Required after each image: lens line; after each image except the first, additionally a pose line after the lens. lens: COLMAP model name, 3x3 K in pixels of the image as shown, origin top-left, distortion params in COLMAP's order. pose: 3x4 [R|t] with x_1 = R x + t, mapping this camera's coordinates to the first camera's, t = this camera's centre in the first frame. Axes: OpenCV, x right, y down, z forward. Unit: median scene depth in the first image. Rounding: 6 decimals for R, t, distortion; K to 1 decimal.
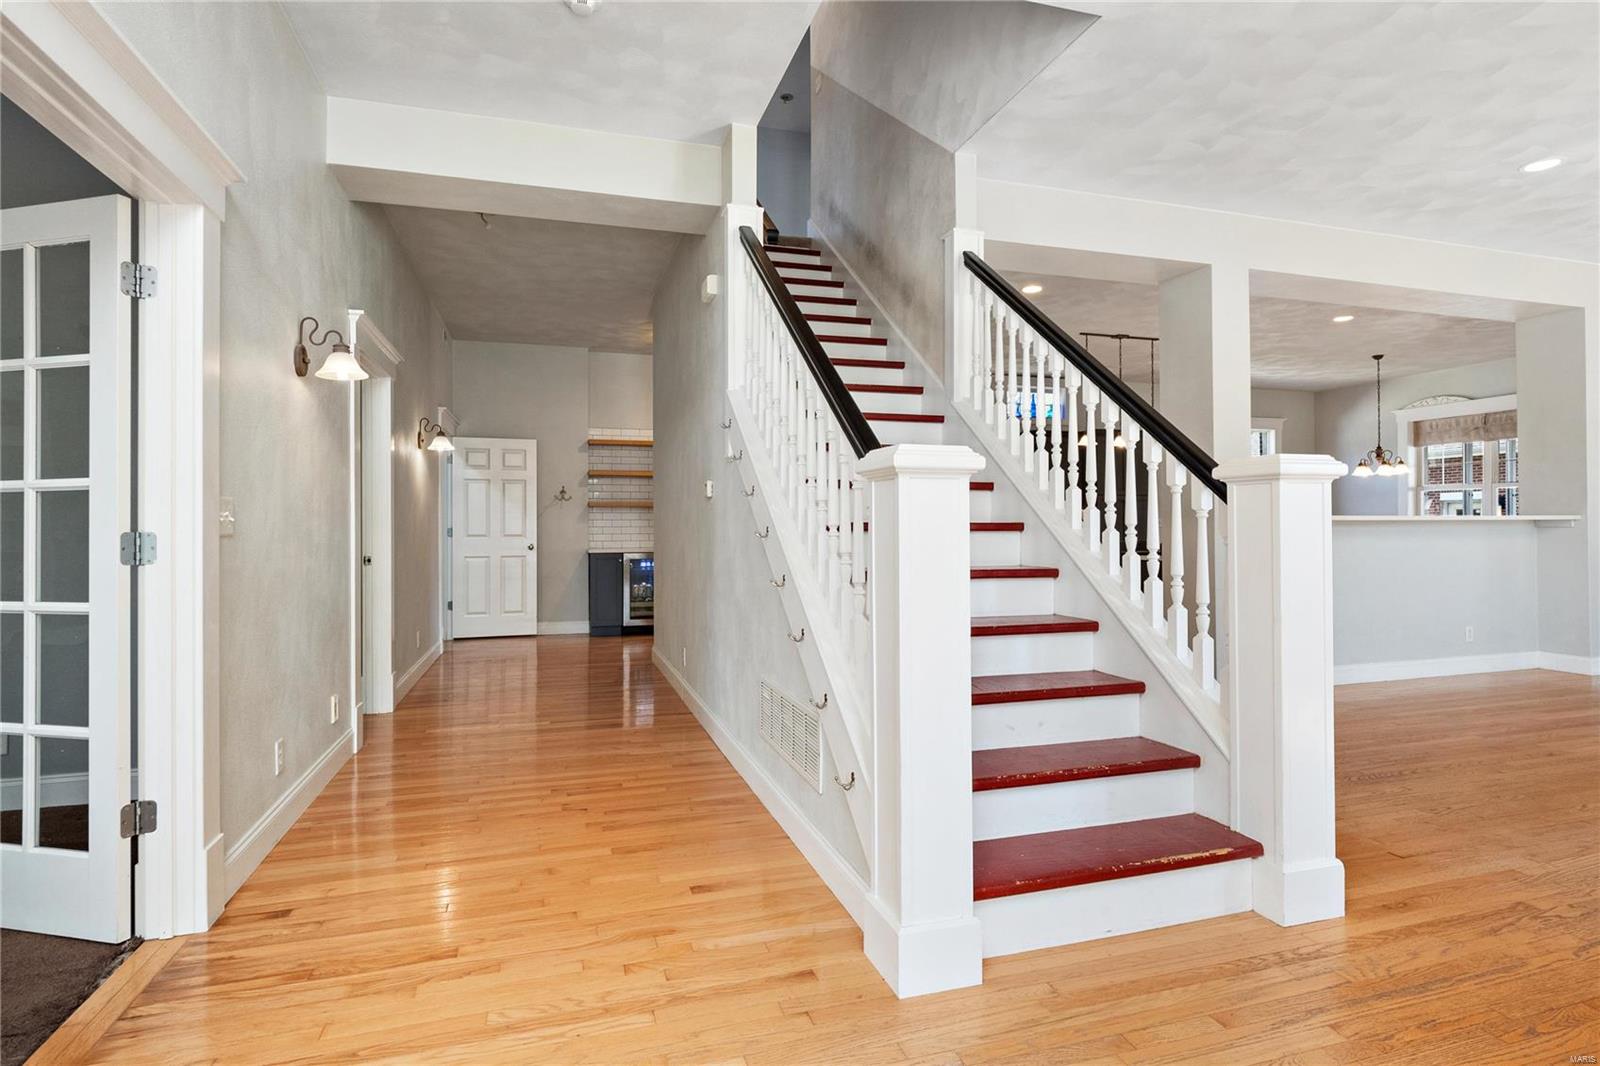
lens RADIAL K [[834.0, 0, 805.4], [0, 834.0, 531.1], [0, 0, 1]] dist [-0.000065, 0.000125]
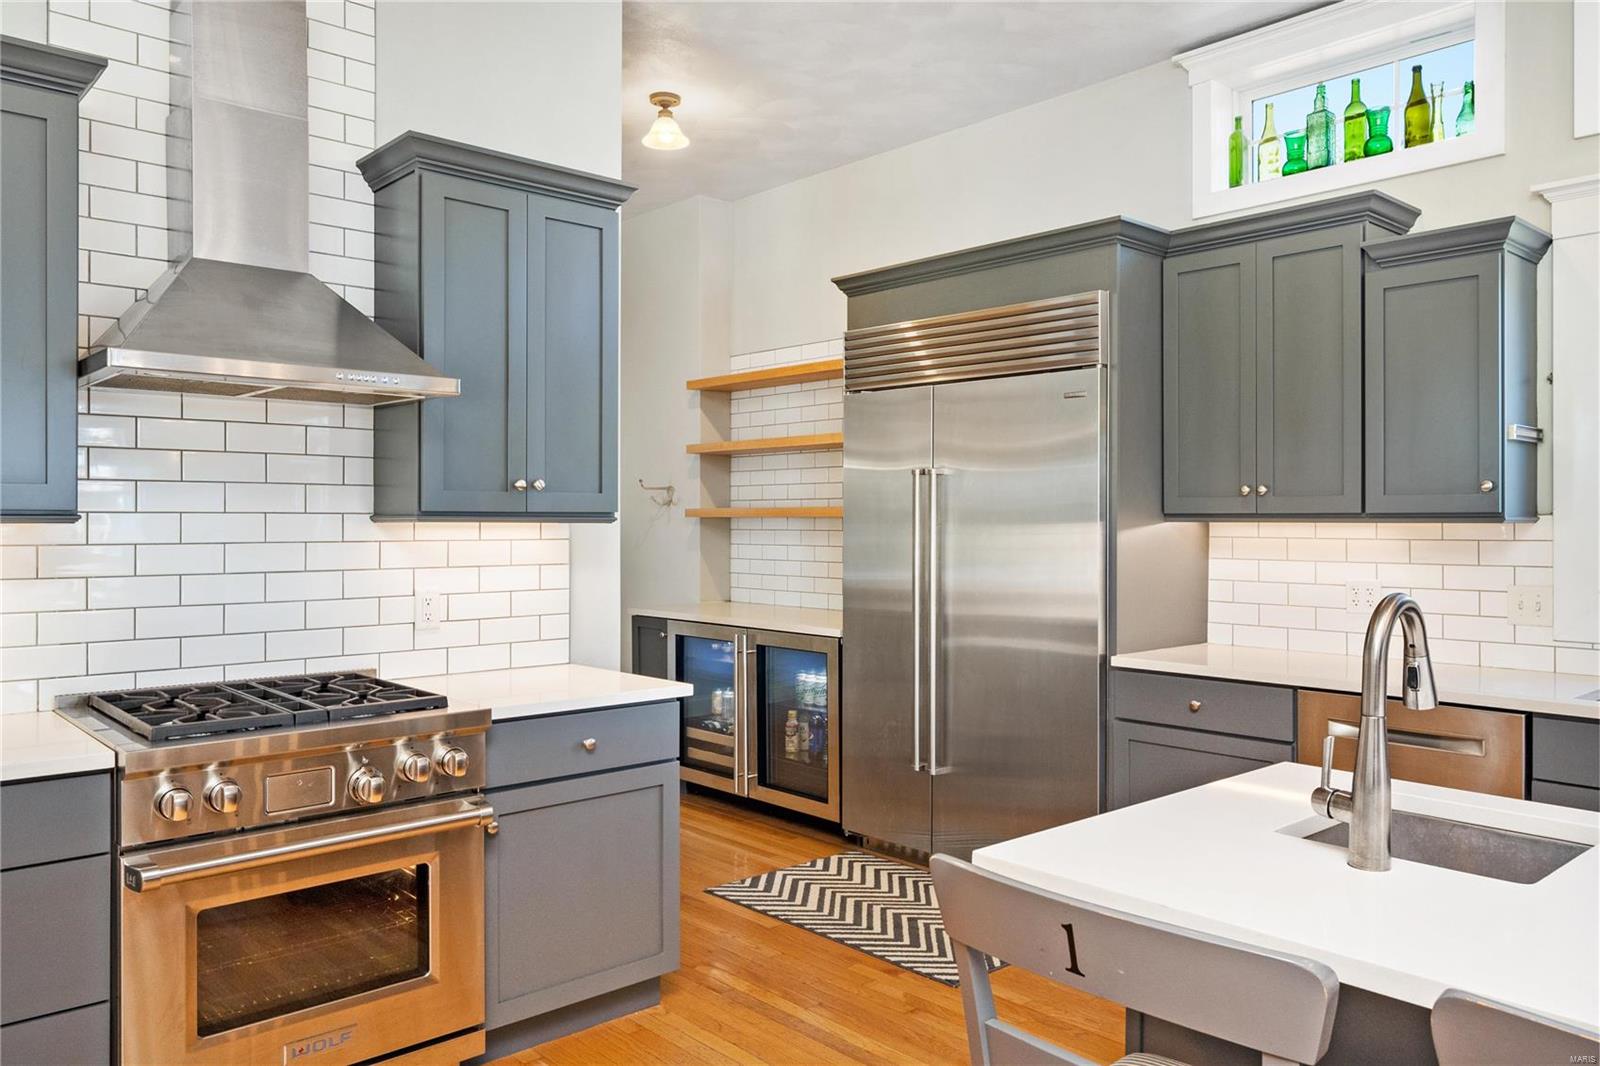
lens RADIAL K [[1175.0, 0, 799.5], [0, 1175.0, 522.2], [0, 0, 1]] dist [-0.015964, -0.000849]
pose [[0.404113, 0.008967, -0.914665, 0.377884], [0.000694, 0.999949, 0.010109, -0.031578], [0.914709, -0.004720, 0.404086, 0.722930]]
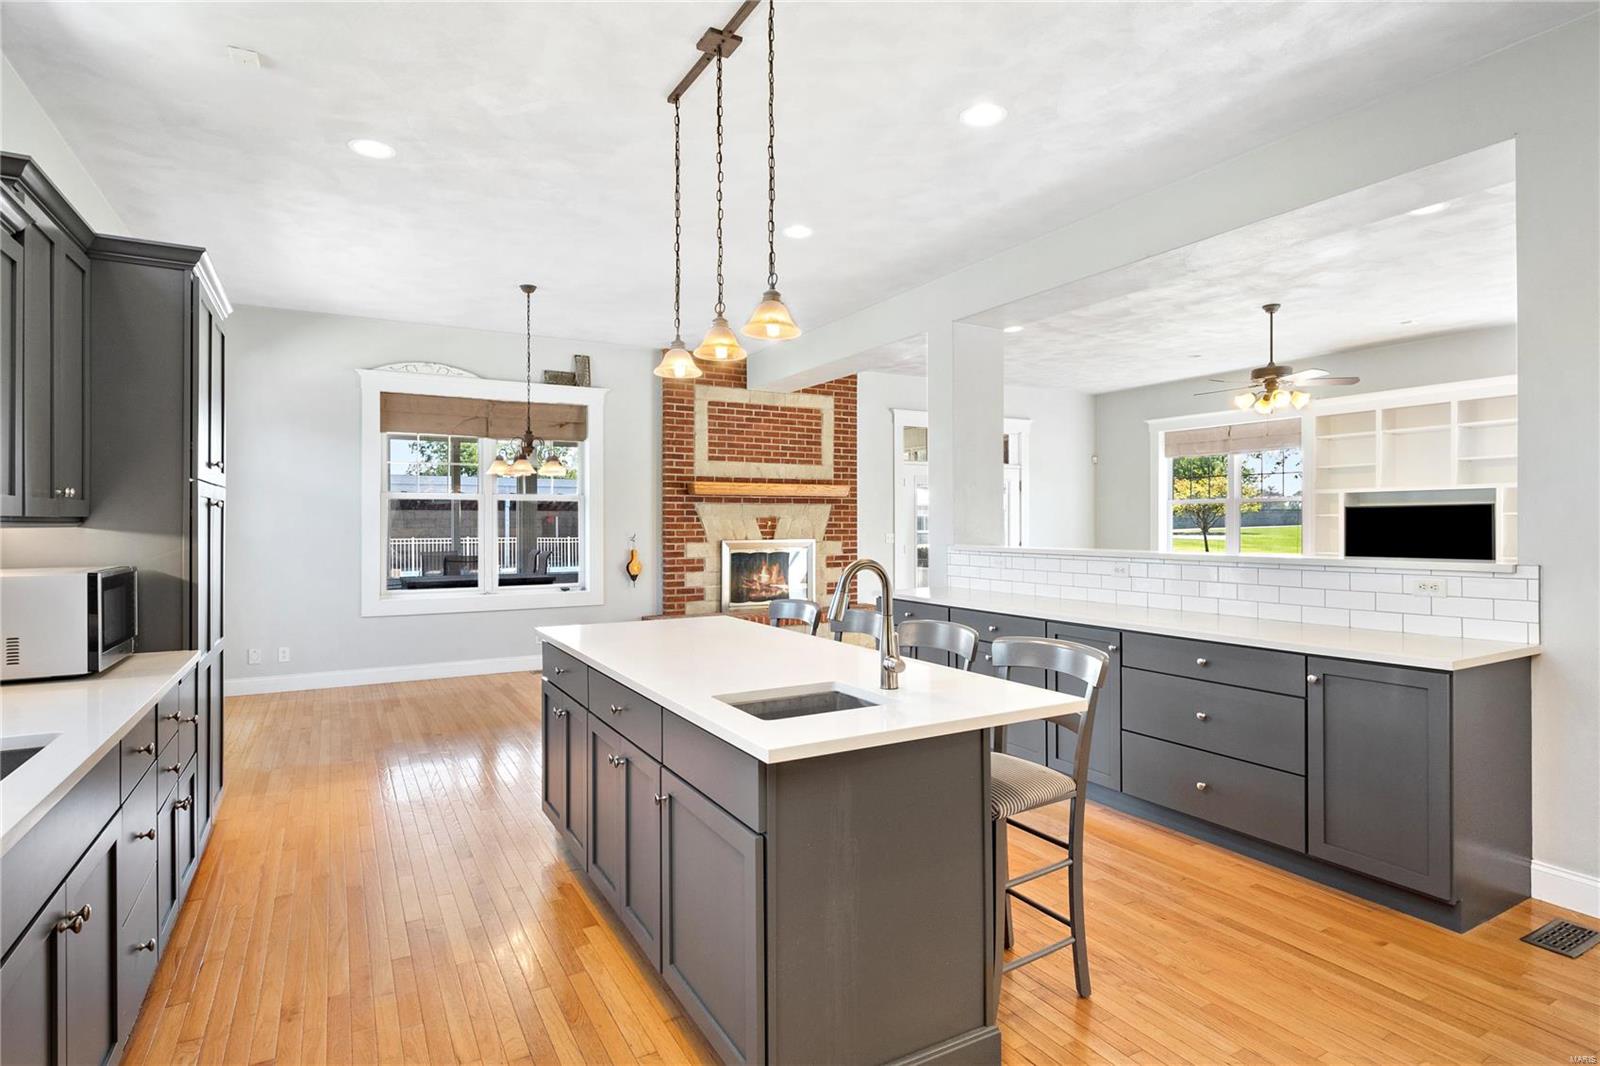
lens RADIAL K [[834.0, 0, 805.6], [0, 834.0, 527.9], [0, 0, 1]] dist [-0.000065, 0.000125]
pose [[-0.214128, -0.000815, 0.976805, 0.026809], [0.001269, 0.999999, 0.001113, -0.028566], [-0.976805, 0.001477, -0.214127, 0.932375]]
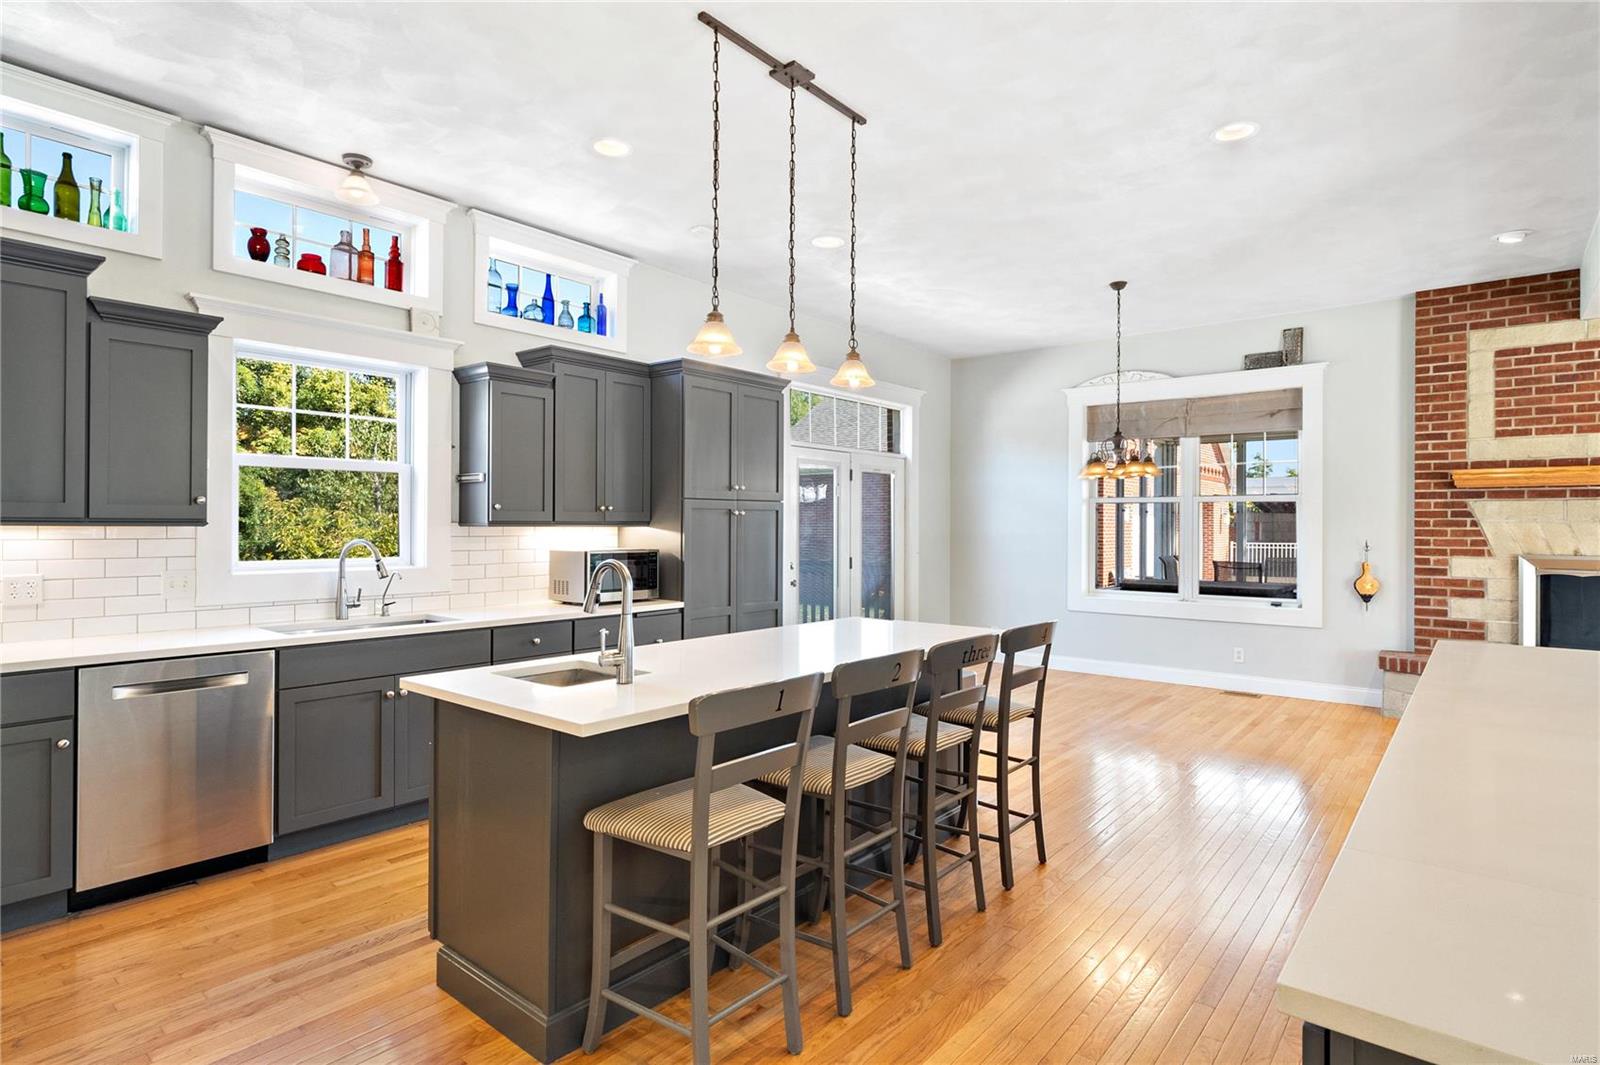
lens RADIAL K [[834.0, 0, 809.3], [0, 834.0, 528.3], [0, 0, 1]] dist [-0.000065, 0.000125]
pose [[0.835994, 0.006622, 0.548698, 0.162778], [-0.009076, 0.999957, 0.001759, -0.029664], [-0.548663, -0.006450, 0.836019, 0.613062]]
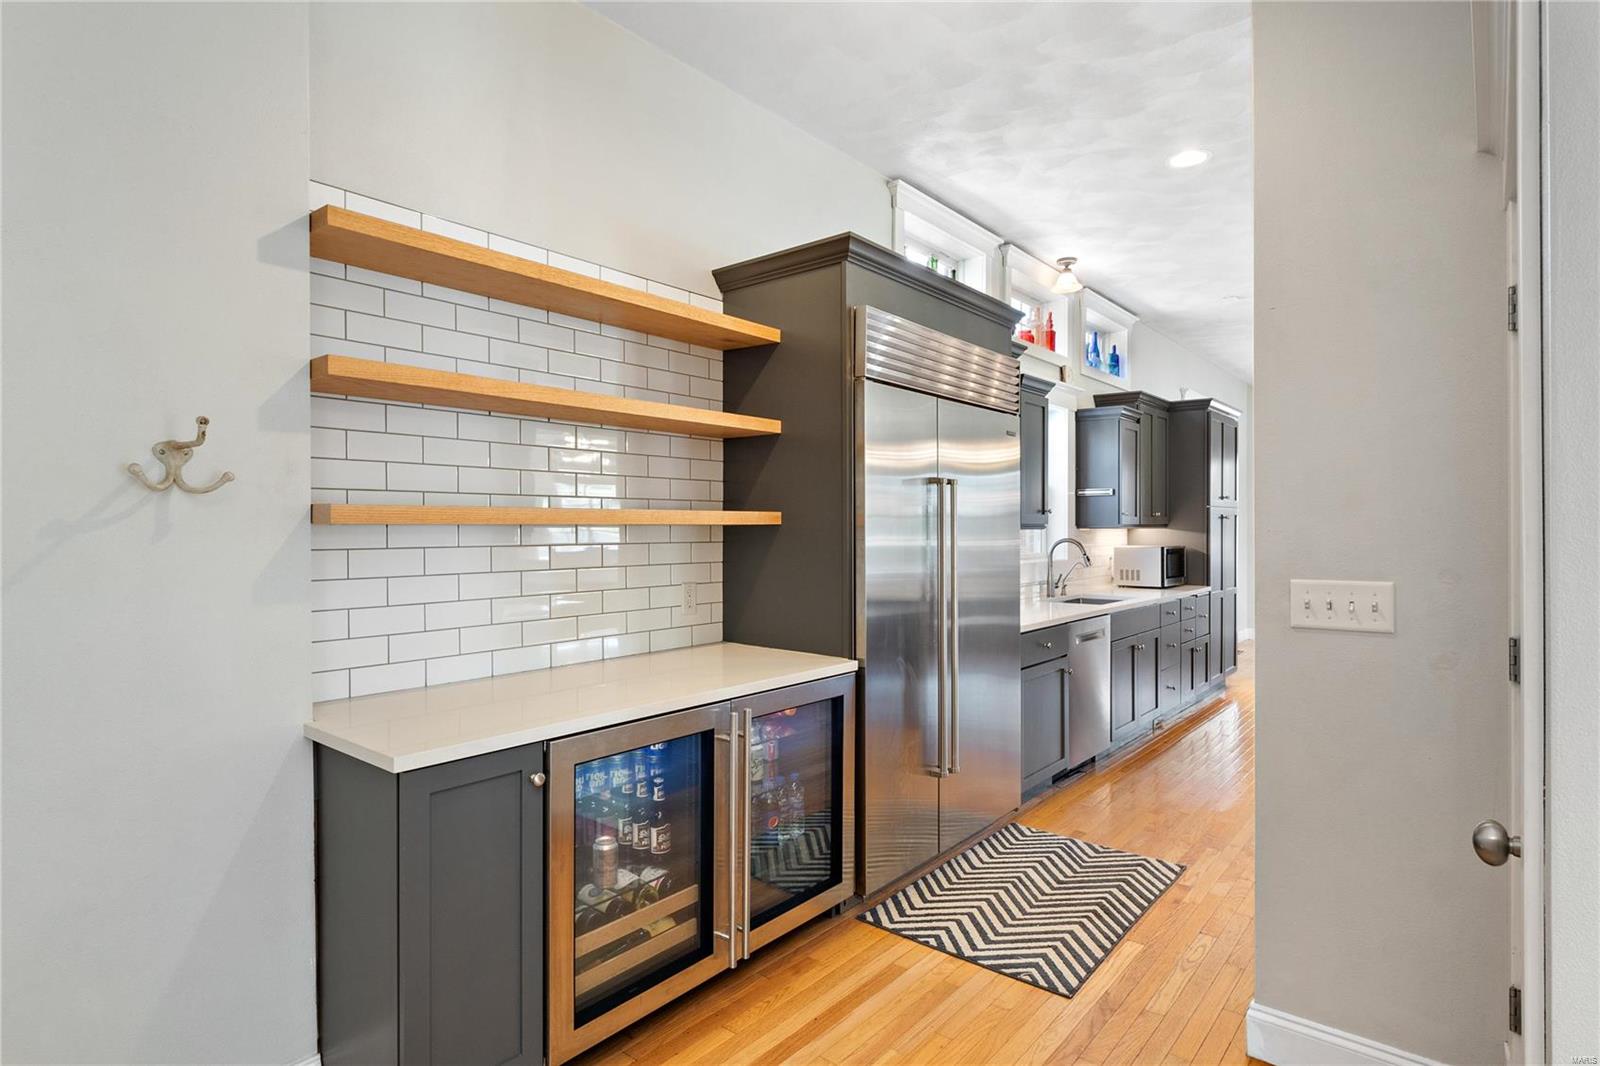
lens RADIAL K [[834.0, 0, 797.6], [0, 834.0, 534.7], [0, 0, 1]] dist [-0.000065, 0.000125]
pose [[0.843233, -0.000905, 0.537548, -0.253313], [-0.000771, 0.999996, 0.002892, -0.025634], [-0.537548, -0.002853, 0.843228, 0.704137]]
